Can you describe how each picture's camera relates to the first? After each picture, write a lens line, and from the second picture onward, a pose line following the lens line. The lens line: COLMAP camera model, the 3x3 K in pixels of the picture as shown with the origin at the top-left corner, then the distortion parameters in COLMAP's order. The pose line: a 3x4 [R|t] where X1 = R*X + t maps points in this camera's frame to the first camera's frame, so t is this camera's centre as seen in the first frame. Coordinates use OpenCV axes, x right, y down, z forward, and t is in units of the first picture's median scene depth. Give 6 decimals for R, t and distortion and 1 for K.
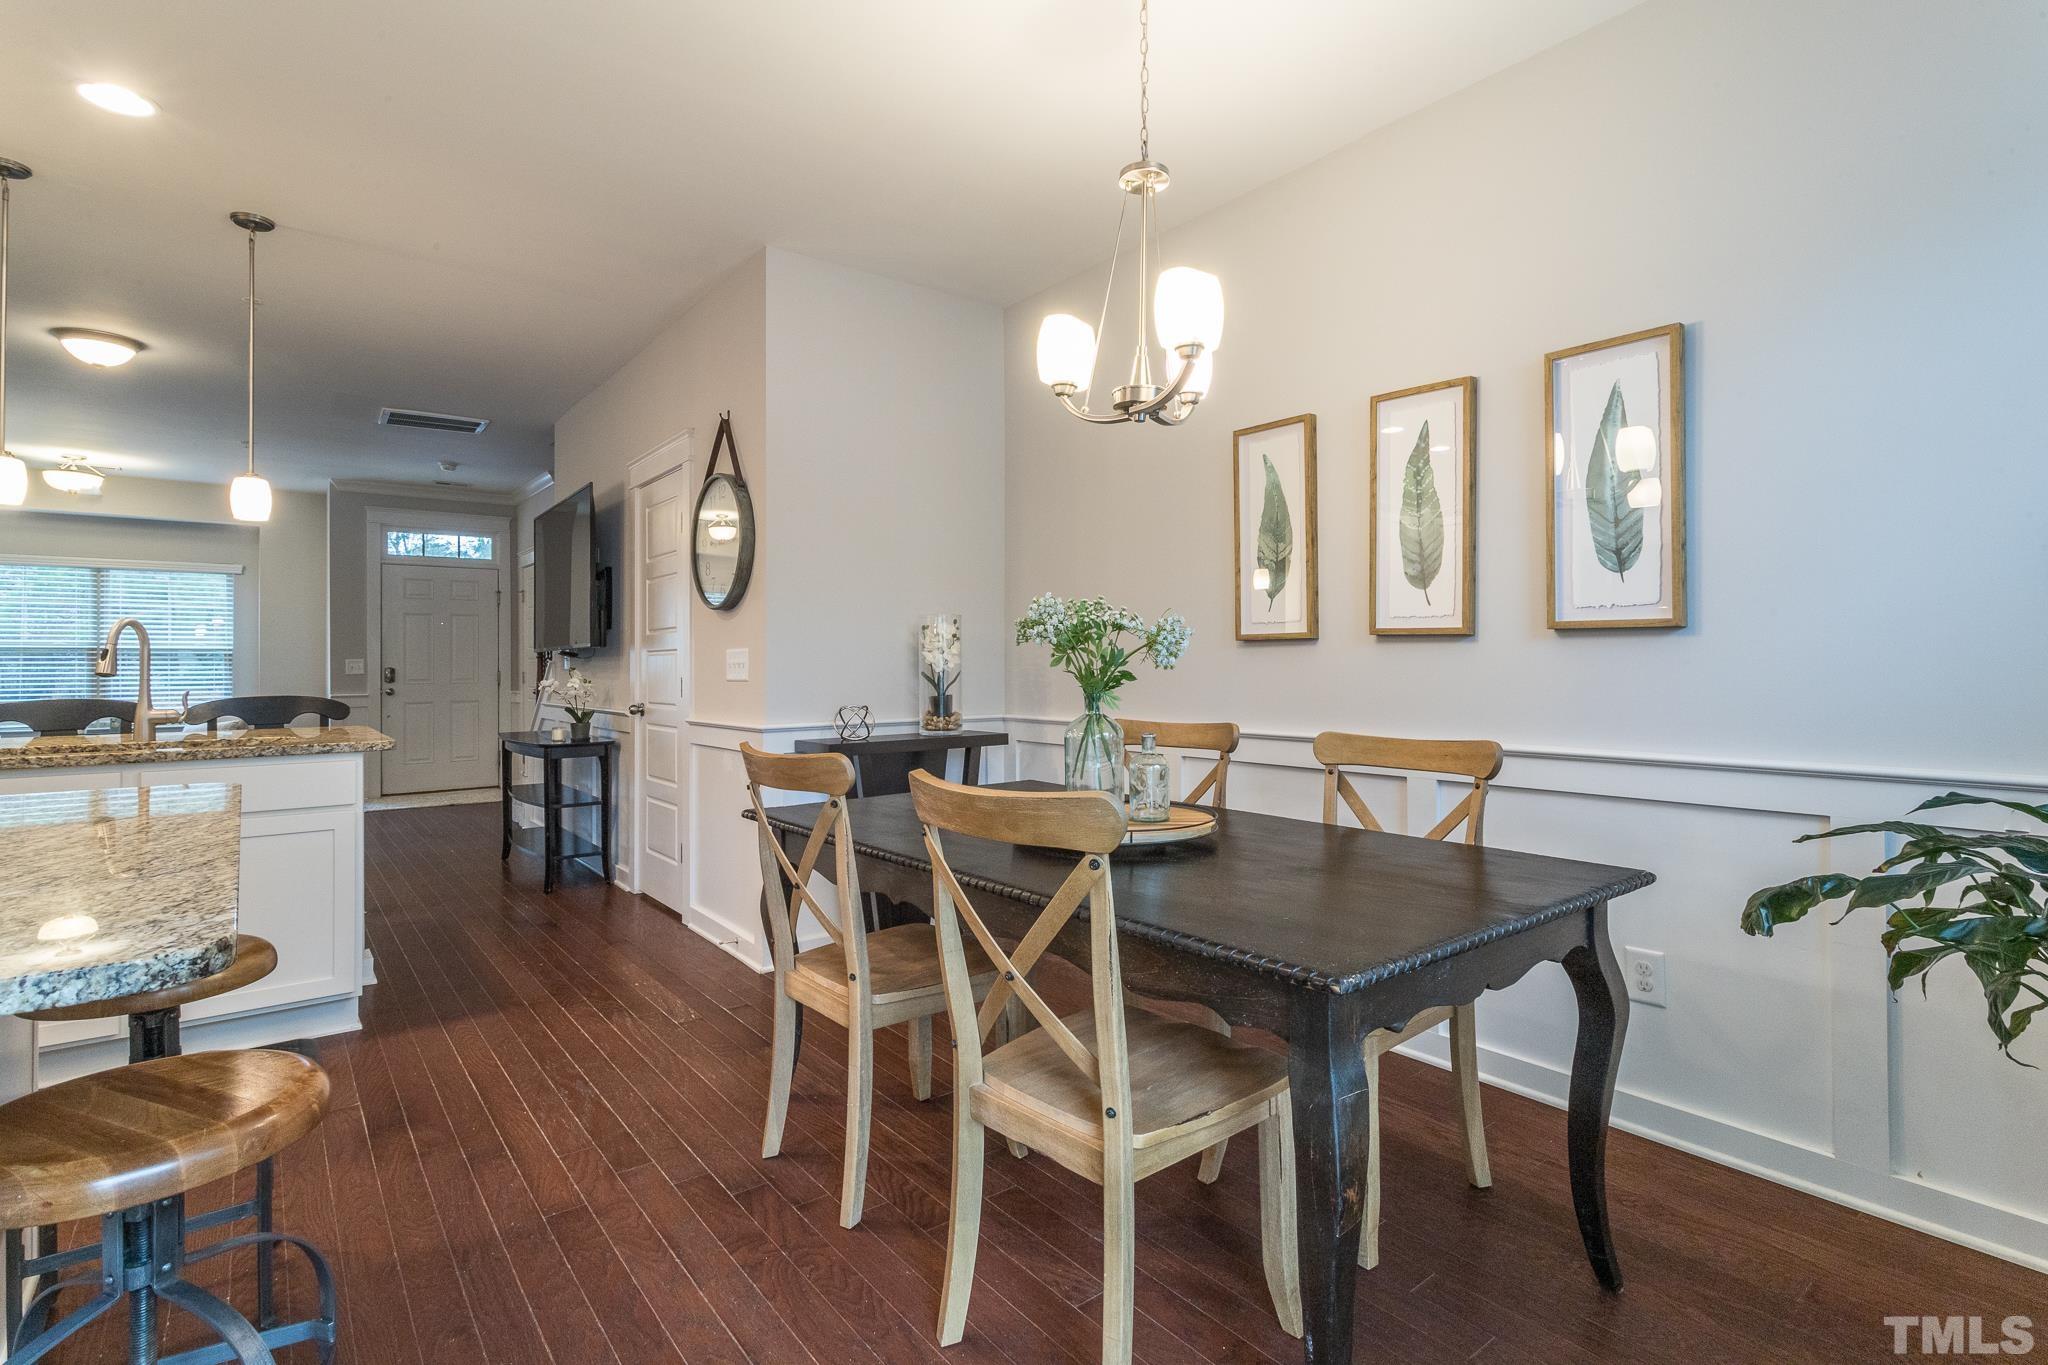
lens RADIAL K [[985.9, 0, 1031.0], [0, 985.9, 657.6], [0, 0, 1]] dist [-0.004048, 0.001709]
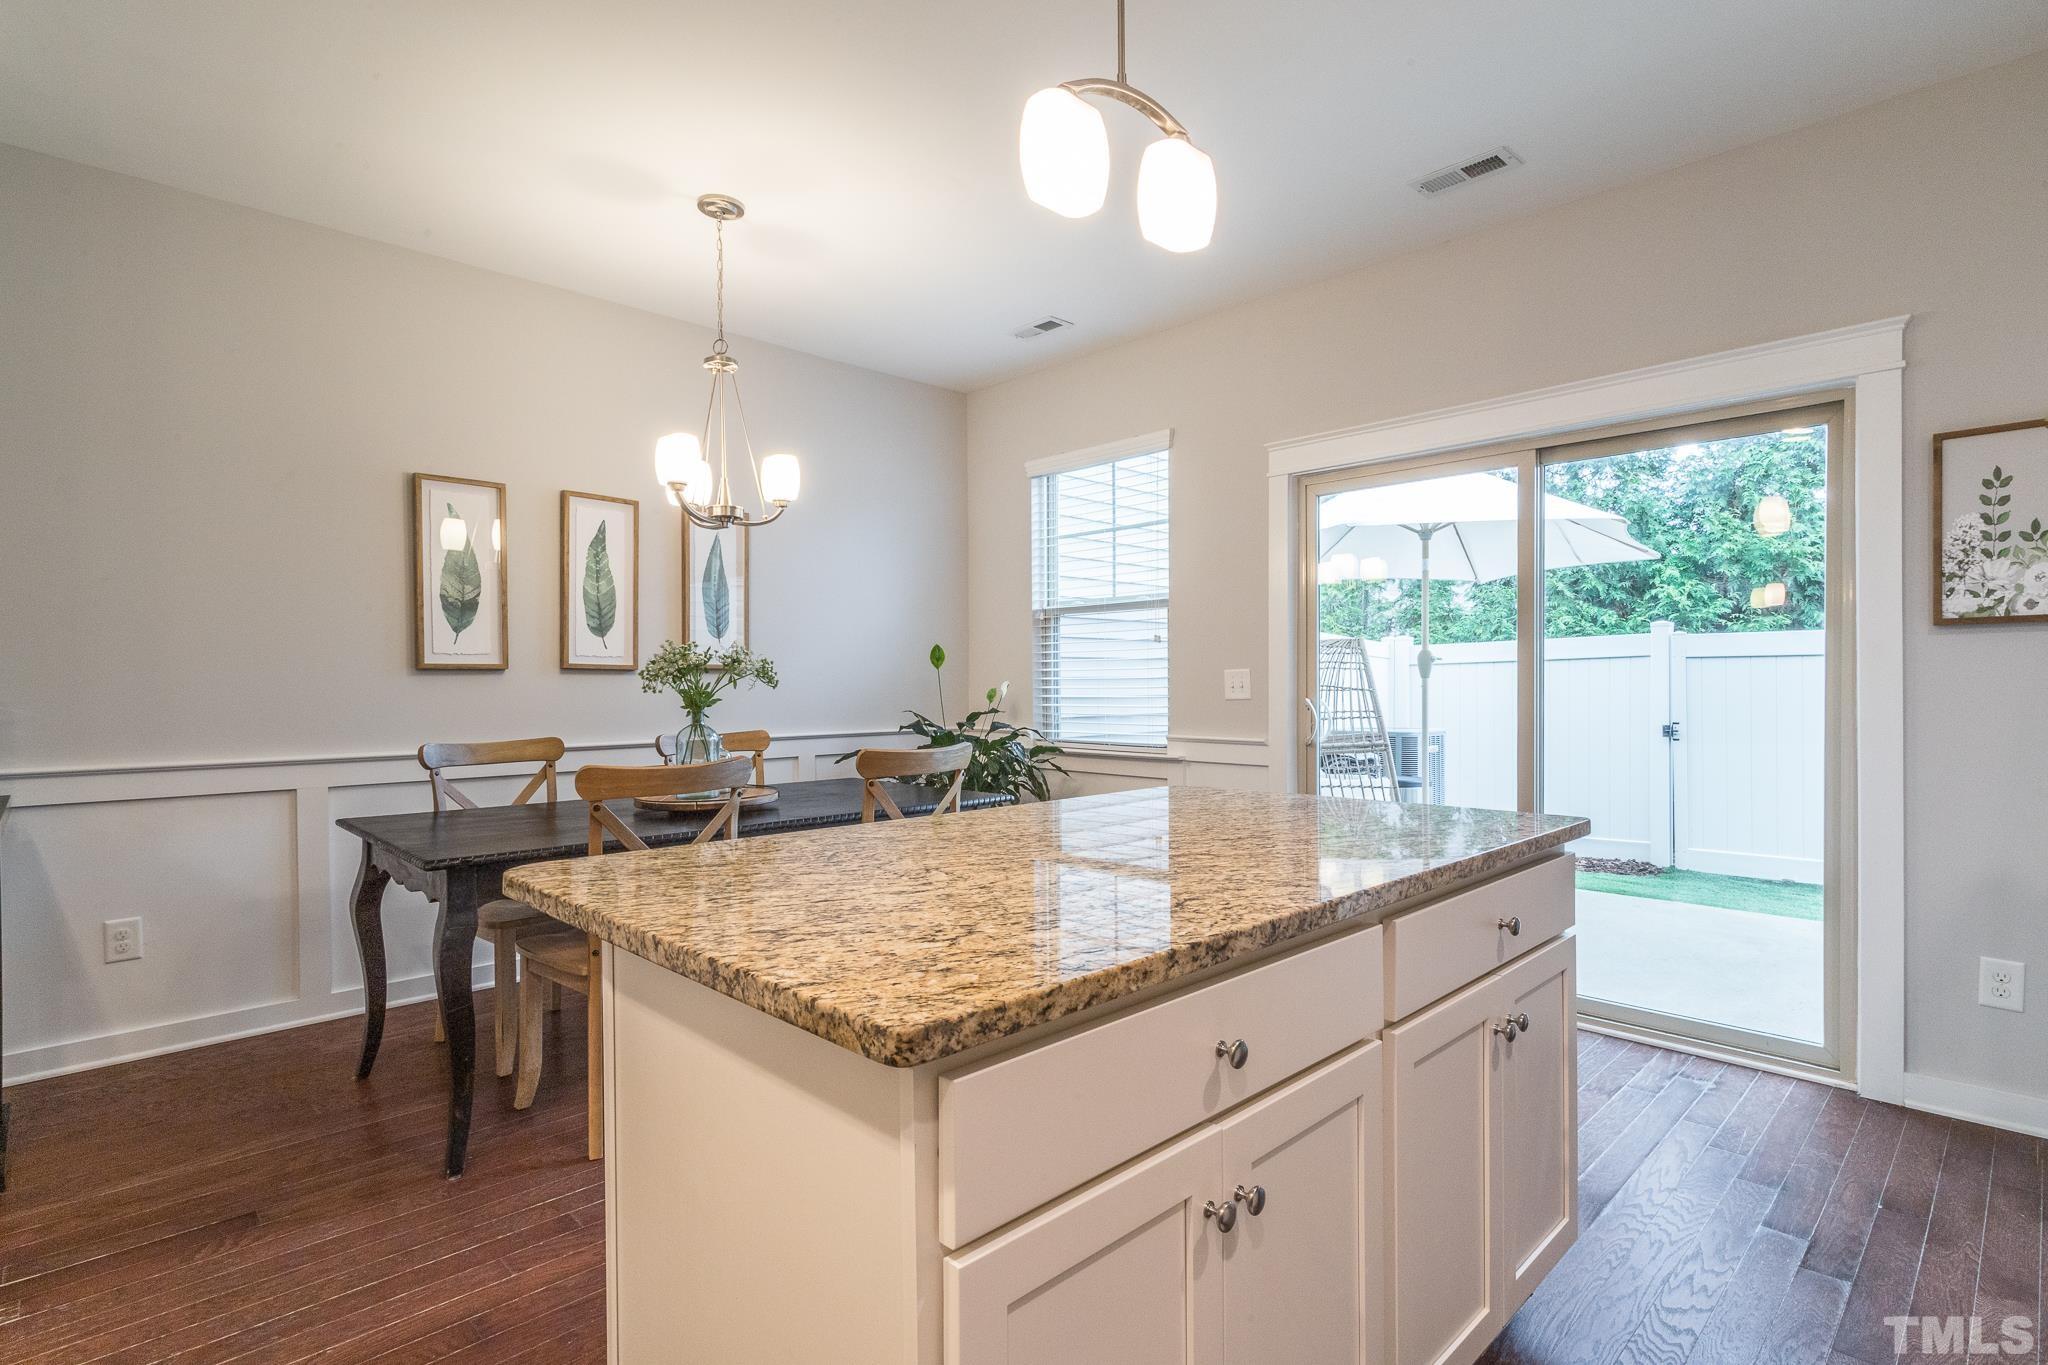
lens RADIAL K [[985.9, 0, 1028.1], [0, 985.9, 686.7], [0, 0, 1]] dist [-0.004048, 0.001709]
pose [[-0.101345, -0.003717, 0.994844, -0.756670], [-0.001878, 0.999992, 0.003545, -0.002322], [-0.994850, -0.001509, -0.101351, 0.367262]]
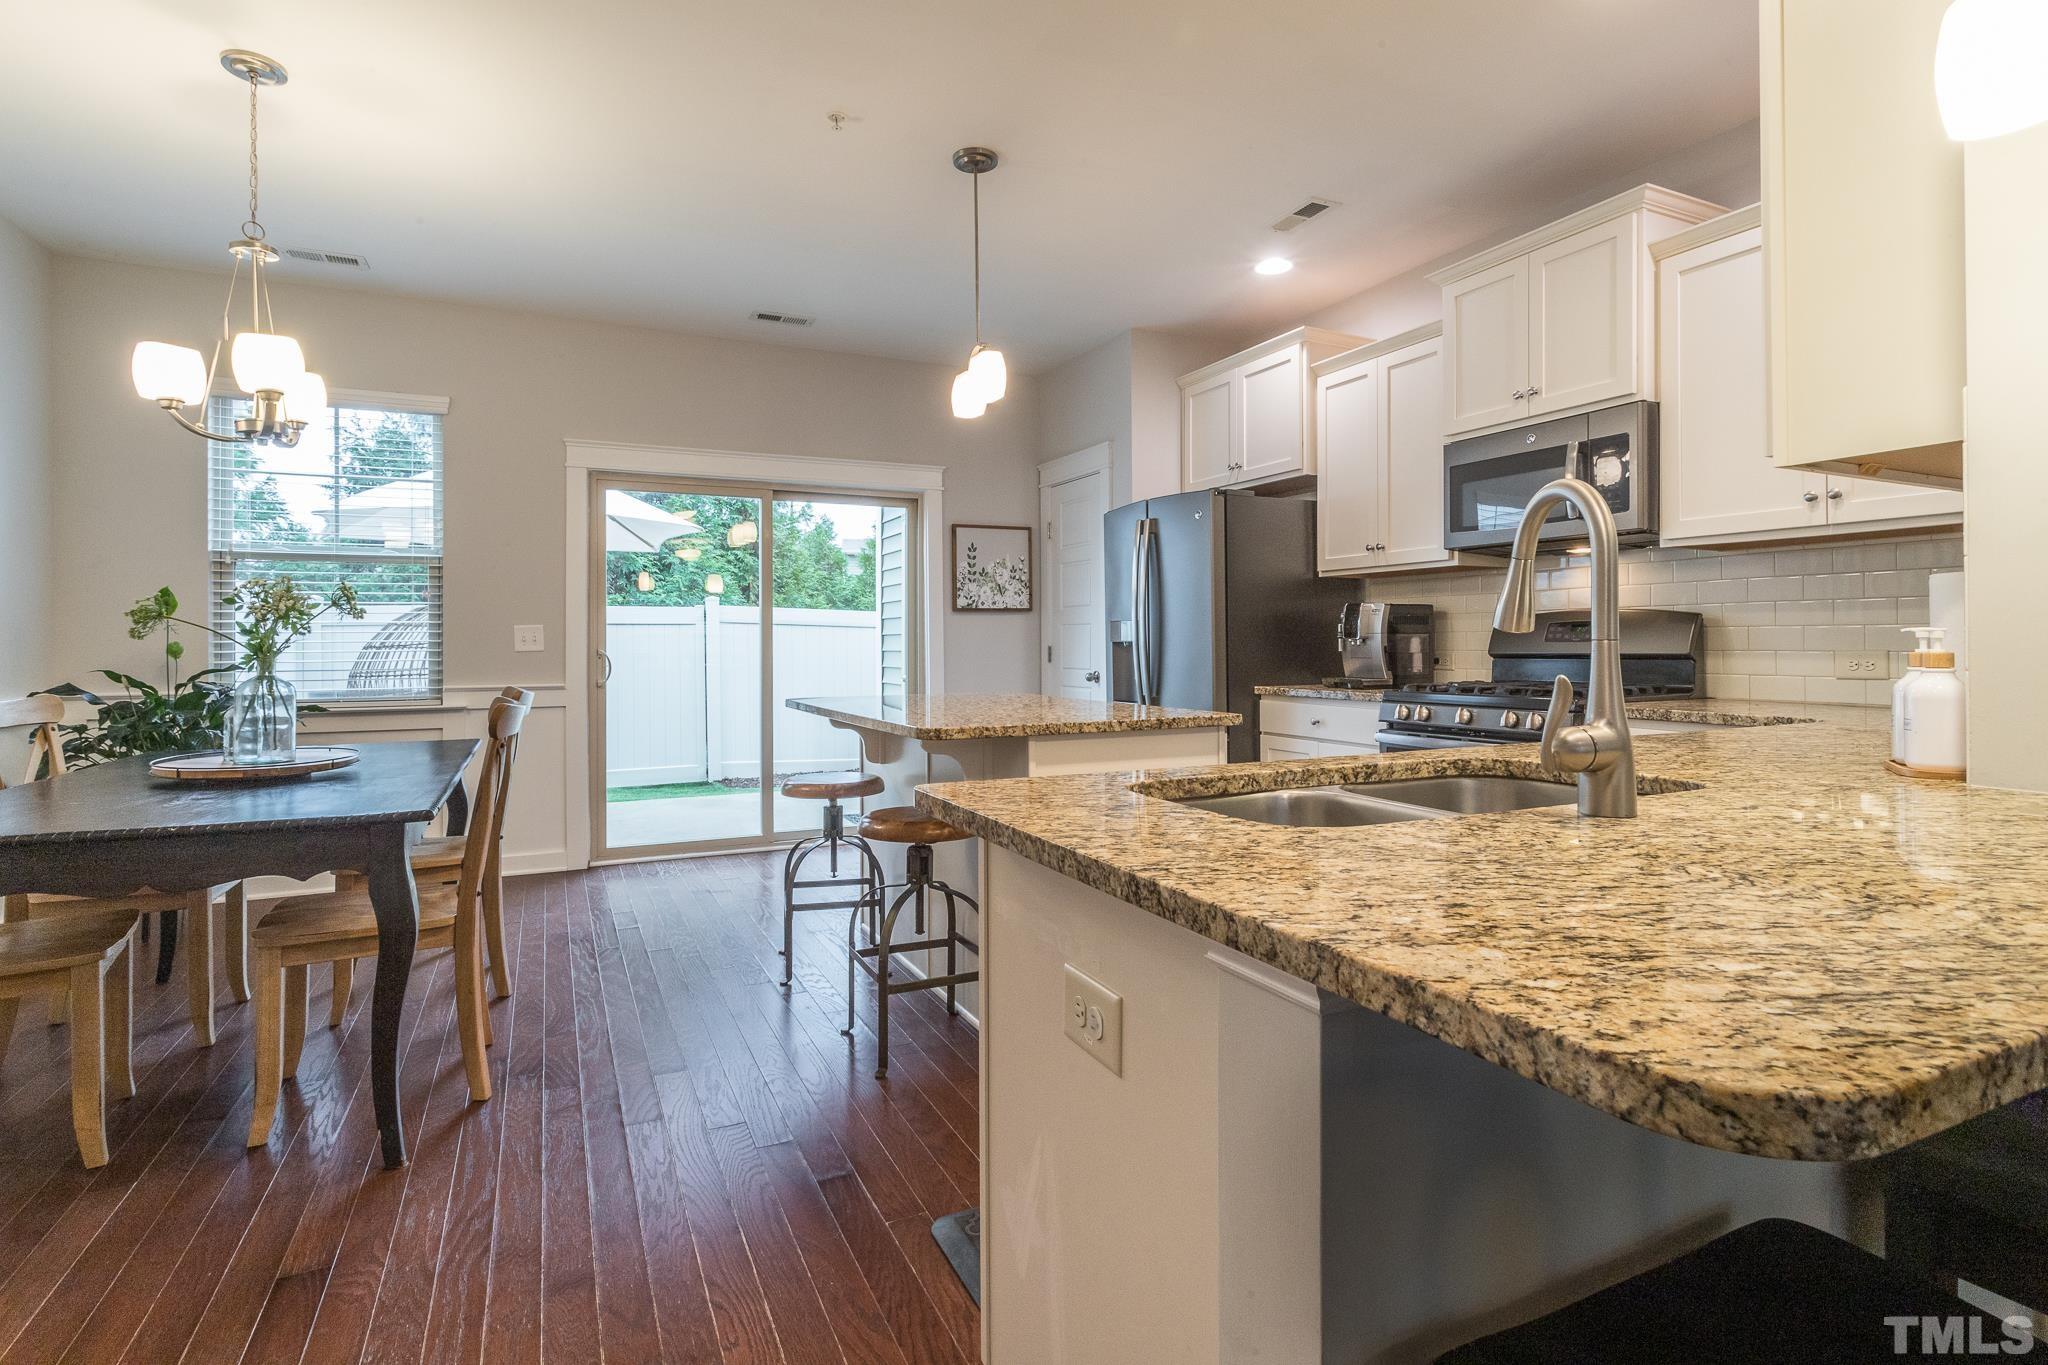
lens RADIAL K [[985.9, 0, 1011.1], [0, 985.9, 629.2], [0, 0, 1]] dist [-0.004048, 0.001709]
pose [[-0.974178, 0.011380, 0.225496, -0.593263], [0.006674, 0.999744, -0.021621, 0.016954], [-0.225684, -0.019557, -0.974004, 1.062308]]
